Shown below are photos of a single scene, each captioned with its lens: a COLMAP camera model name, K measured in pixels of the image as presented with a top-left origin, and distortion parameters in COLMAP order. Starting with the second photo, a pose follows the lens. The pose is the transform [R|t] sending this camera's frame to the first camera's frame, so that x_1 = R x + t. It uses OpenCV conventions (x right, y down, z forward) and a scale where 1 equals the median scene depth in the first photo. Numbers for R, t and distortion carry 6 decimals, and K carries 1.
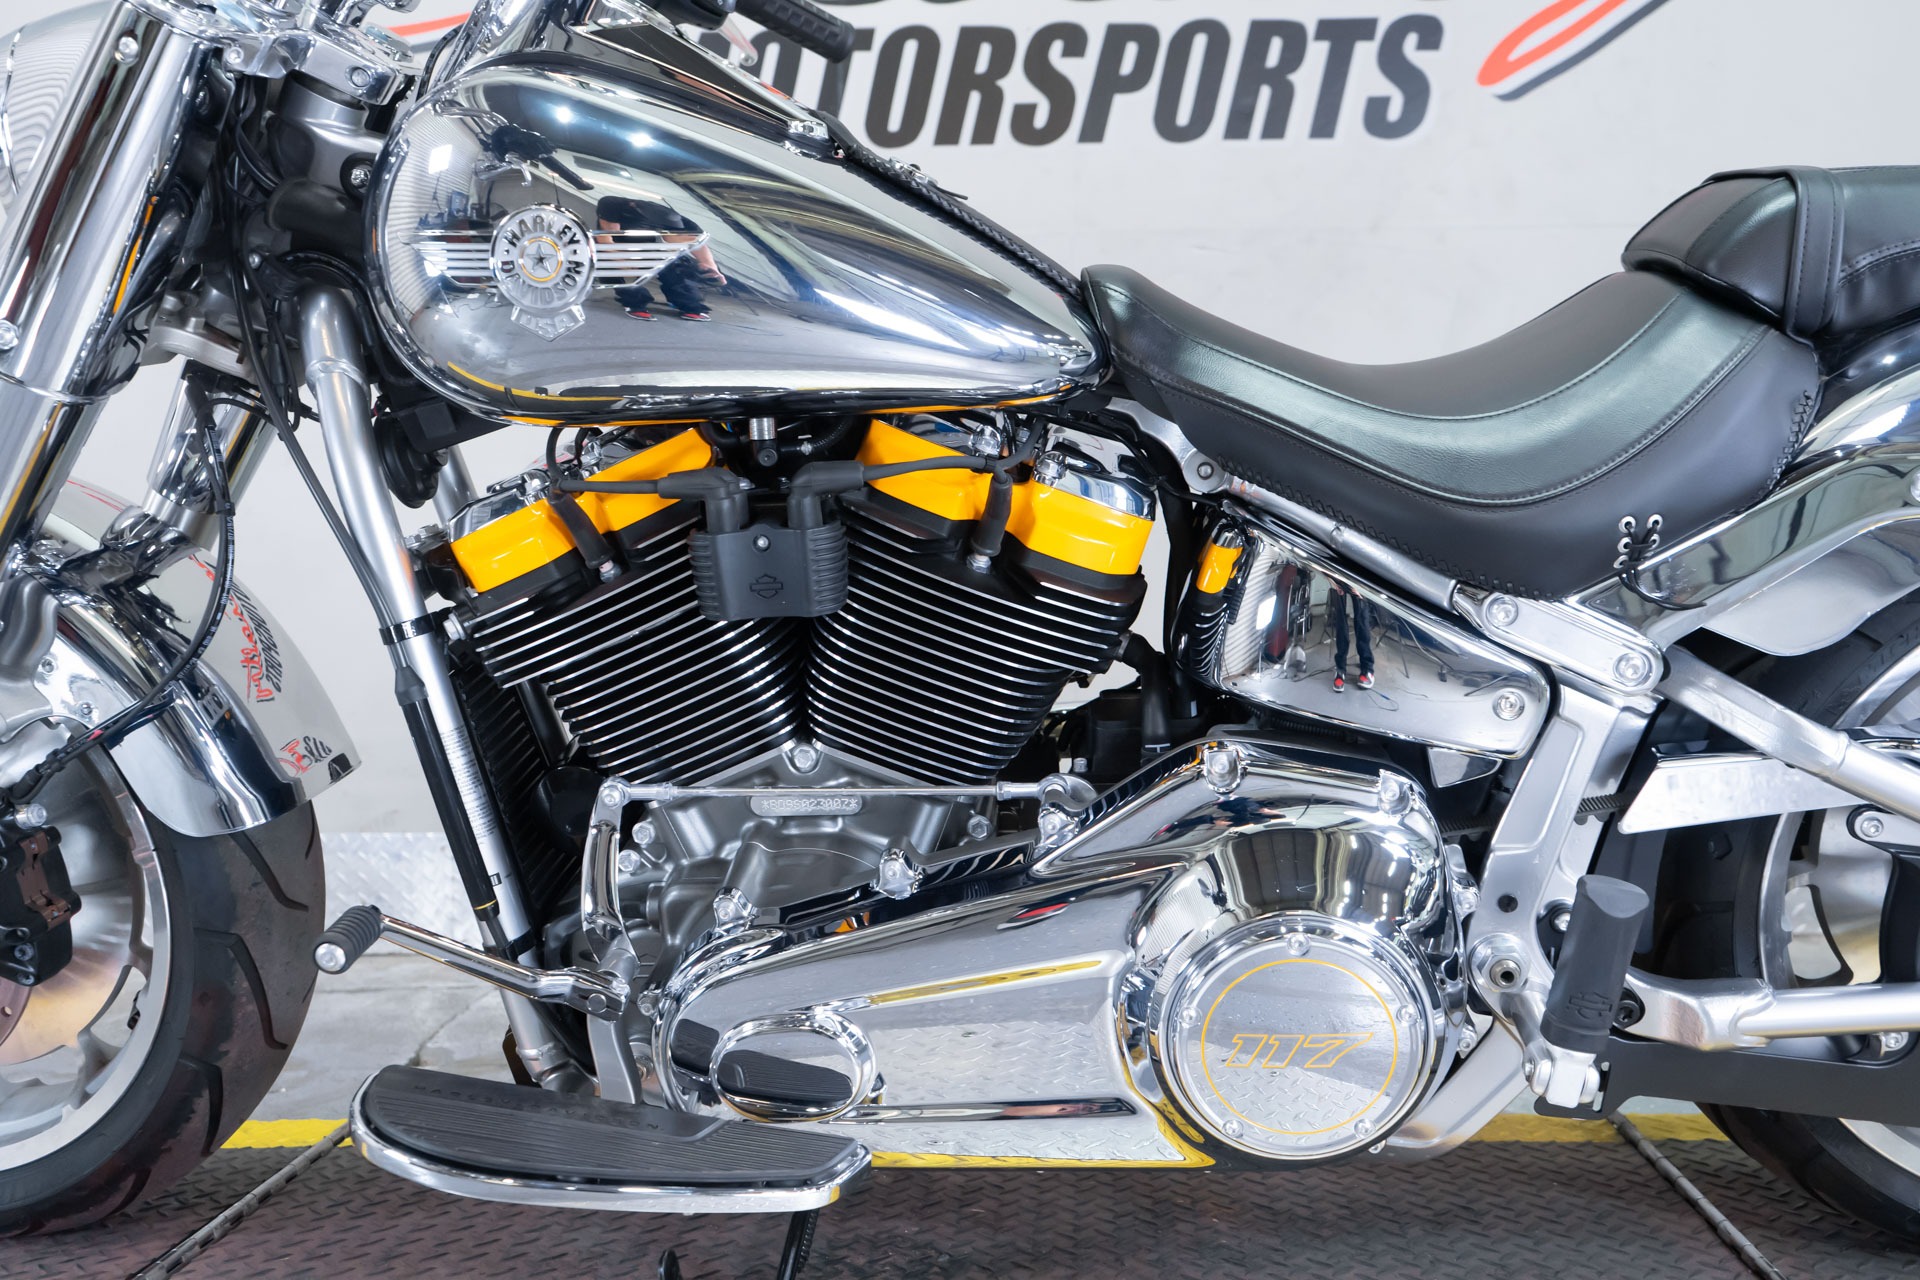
lens RADIAL K [[1831.8, 0, 976.3], [0, 1831.8, 645.7], [0, 0, 1]] dist [0.016428, 0.000000]
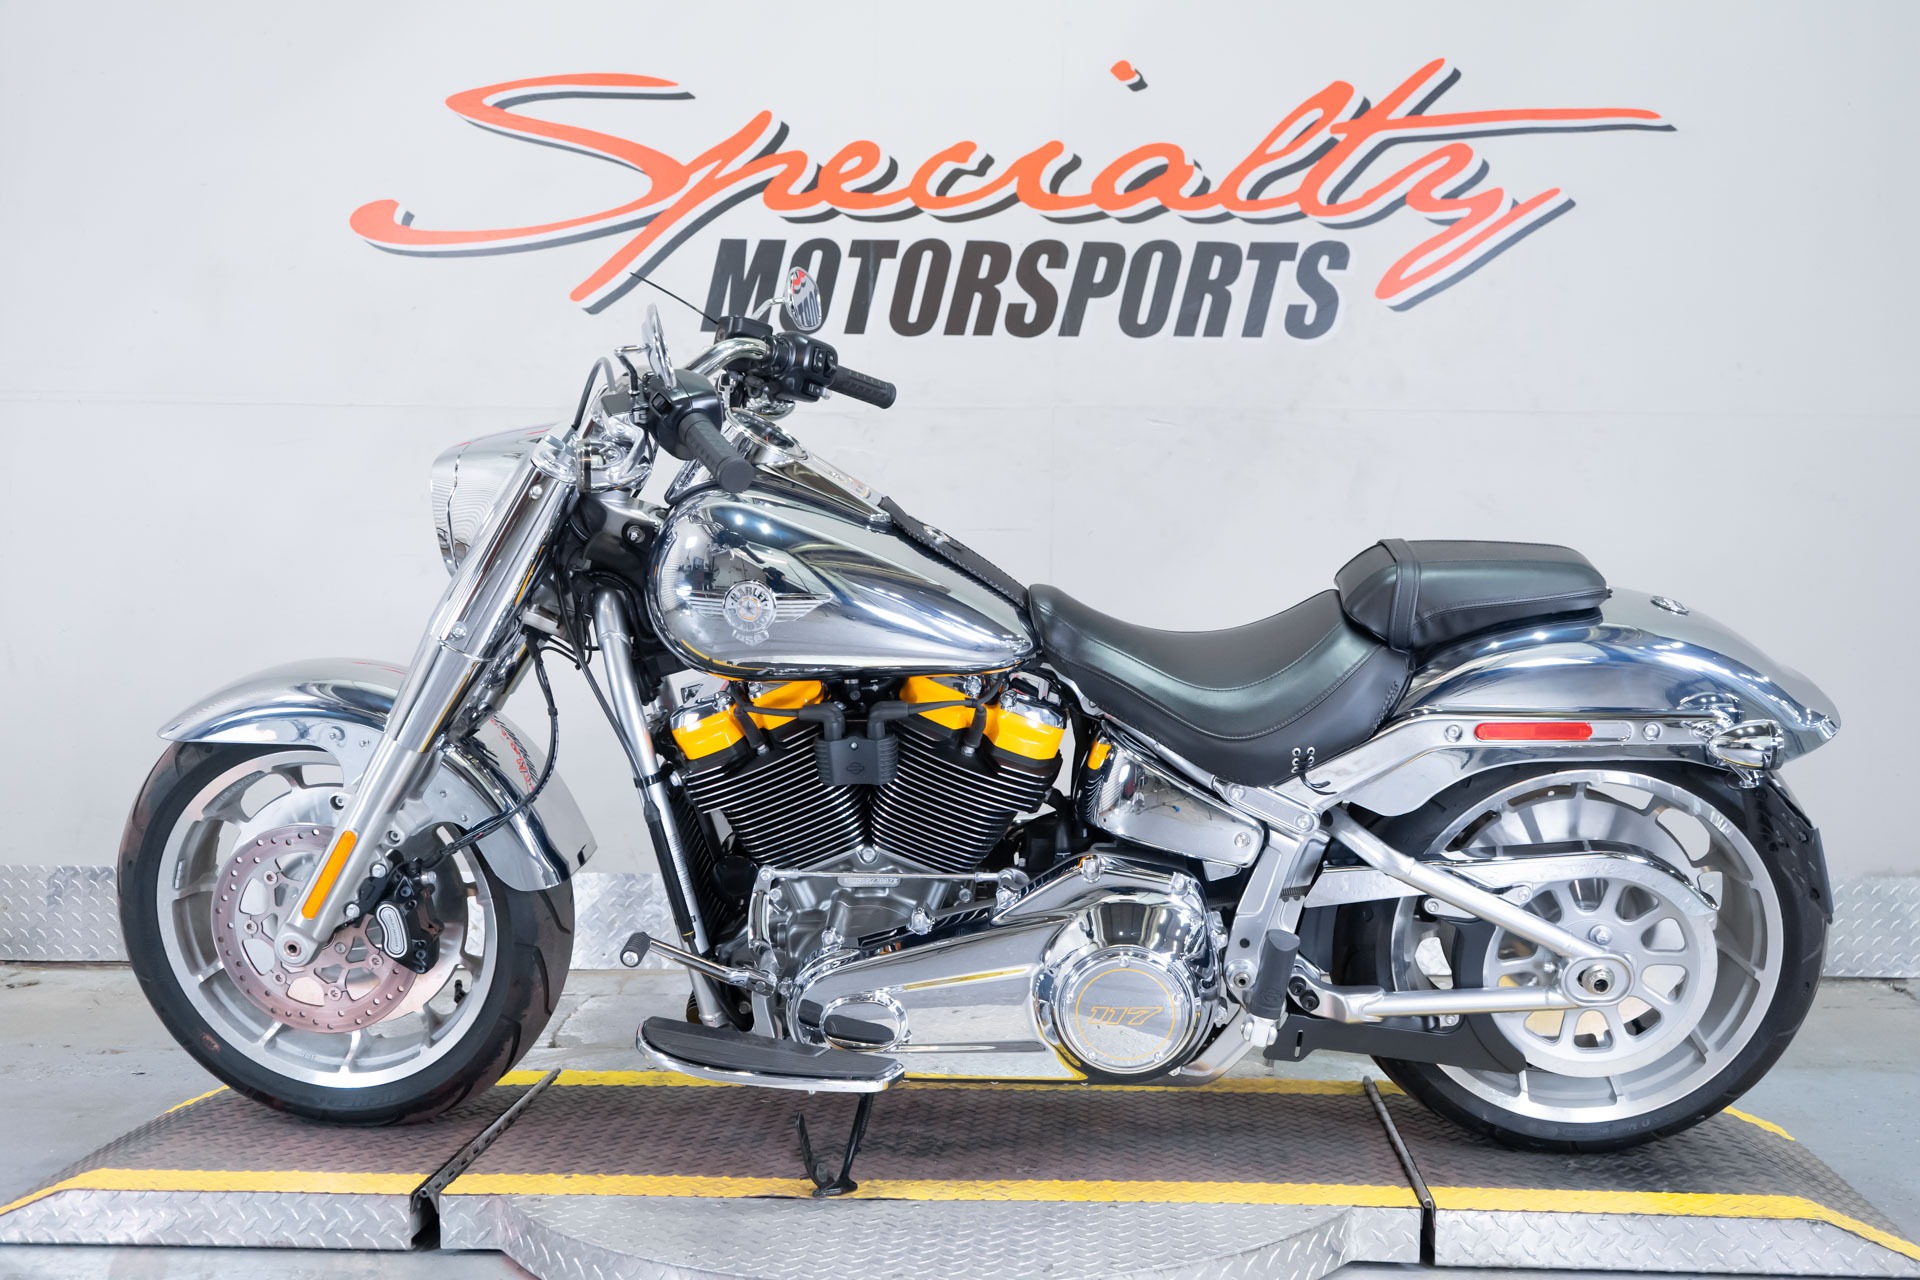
lens RADIAL K [[2198.4, 0, 969.1], [0, 2198.4, 643.5], [0, 0, 1]] dist [0.030936, 0.000000]
pose [[0.999802, 0.019495, -0.003944, 0.009159], [-0.019469, 0.999789, 0.006557, -0.160955], [0.004071, -0.006479, 0.999971, -1.147218]]
